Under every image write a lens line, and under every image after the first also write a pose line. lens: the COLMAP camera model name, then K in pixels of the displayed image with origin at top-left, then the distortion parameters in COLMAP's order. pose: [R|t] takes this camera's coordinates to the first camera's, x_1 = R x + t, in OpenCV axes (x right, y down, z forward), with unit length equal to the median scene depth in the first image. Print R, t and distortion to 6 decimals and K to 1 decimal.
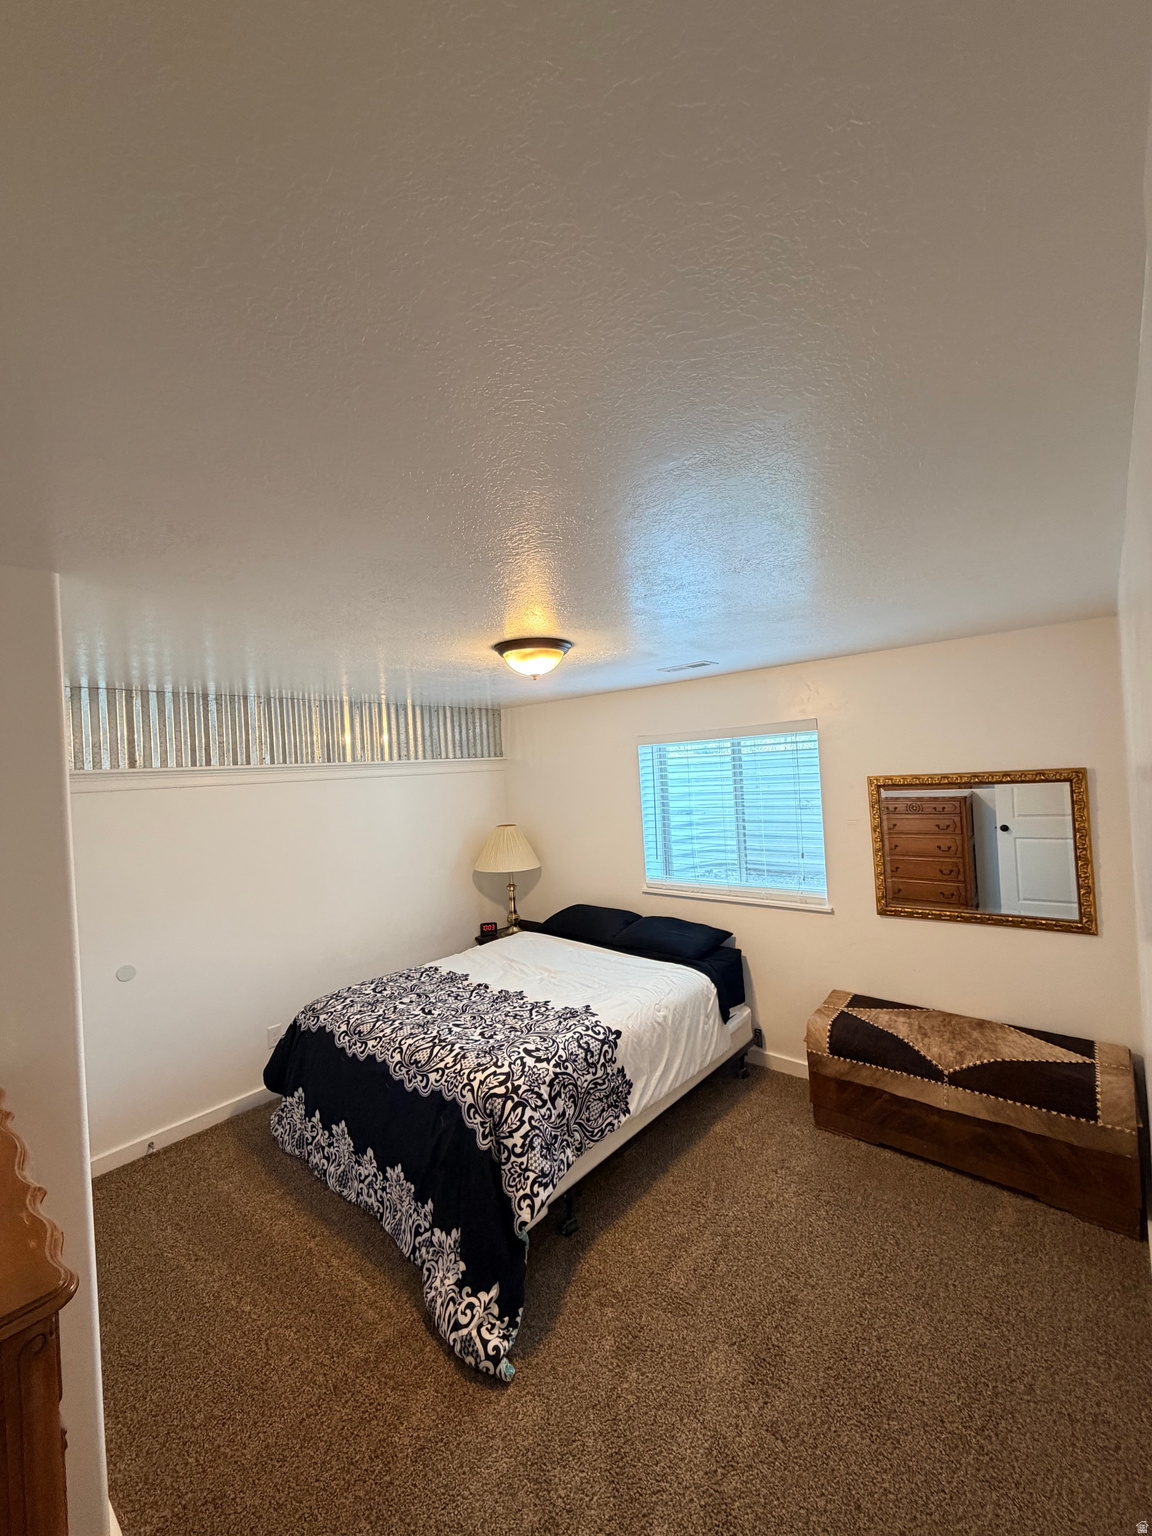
lens RADIAL K [[615.0, 0, 577.8], [0, 615.0, 767.4], [0, 0, 1]] dist [0.001560, 0.000108]
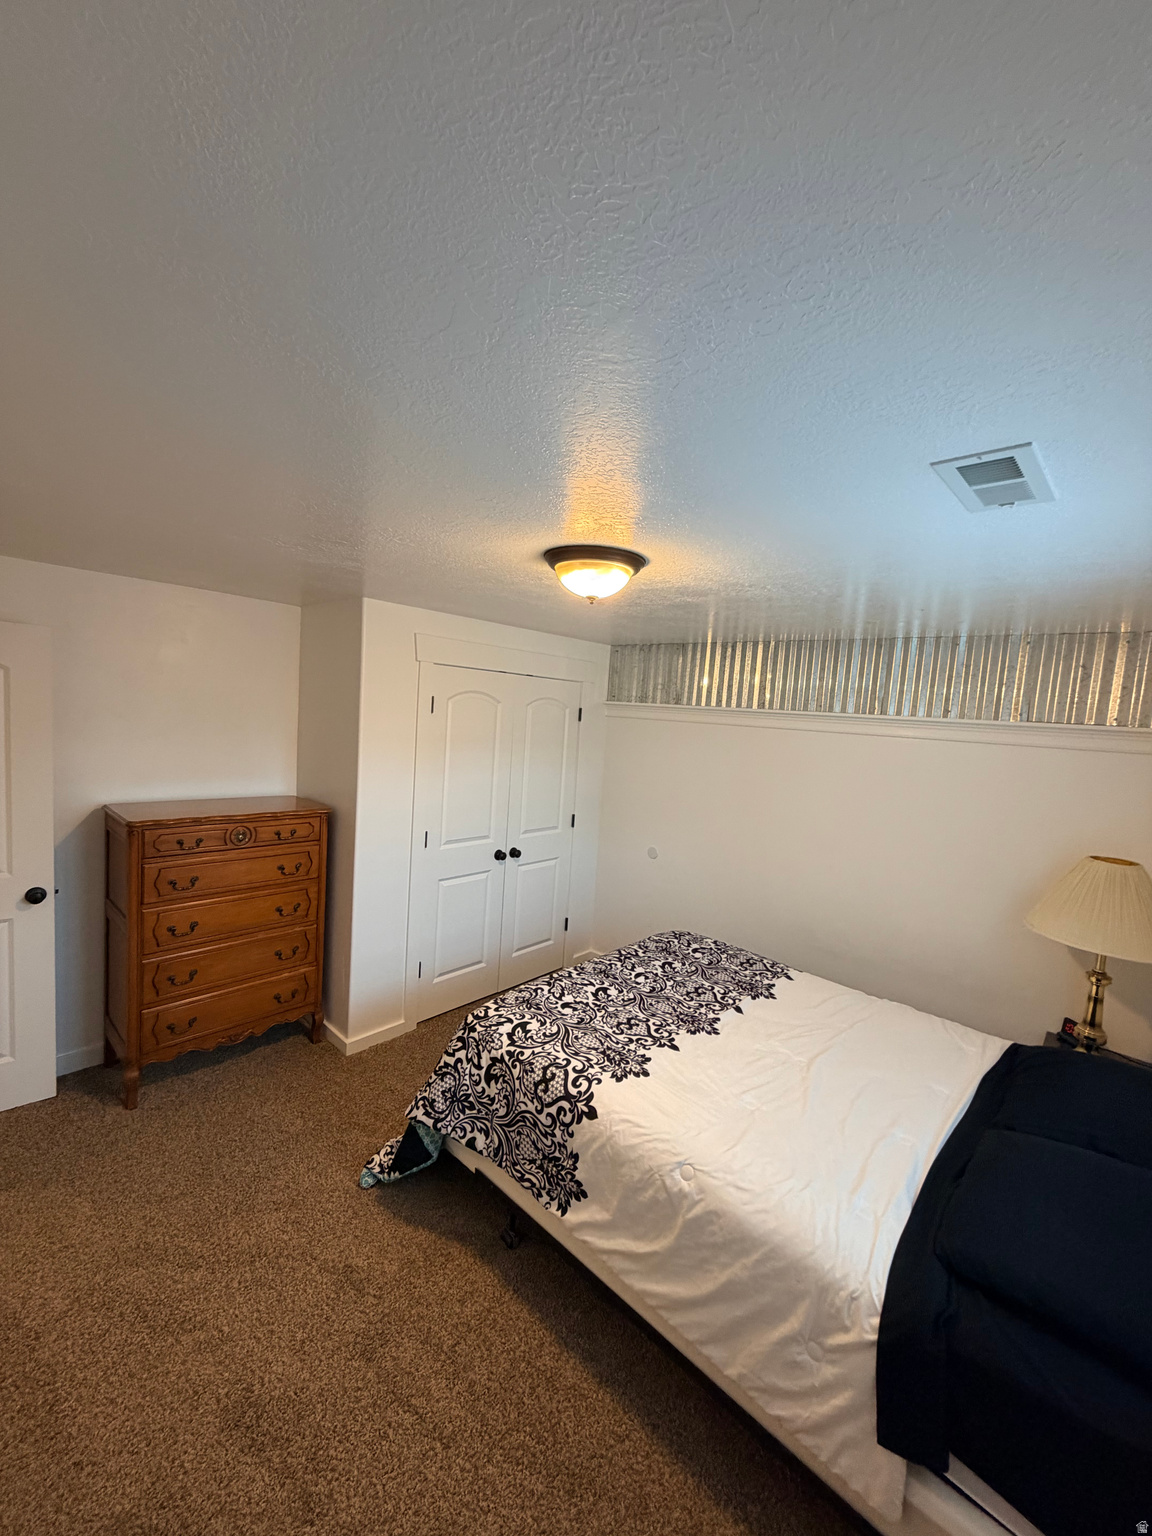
lens RADIAL K [[615.0, 0, 577.3], [0, 615.0, 767.2], [0, 0, 1]] dist [0.001560, 0.000108]
pose [[-0.038871, 0.139313, -0.989485, 0.712150], [-0.062632, 0.987947, 0.141557, -0.047521], [0.997279, 0.067476, -0.029677, 1.004712]]
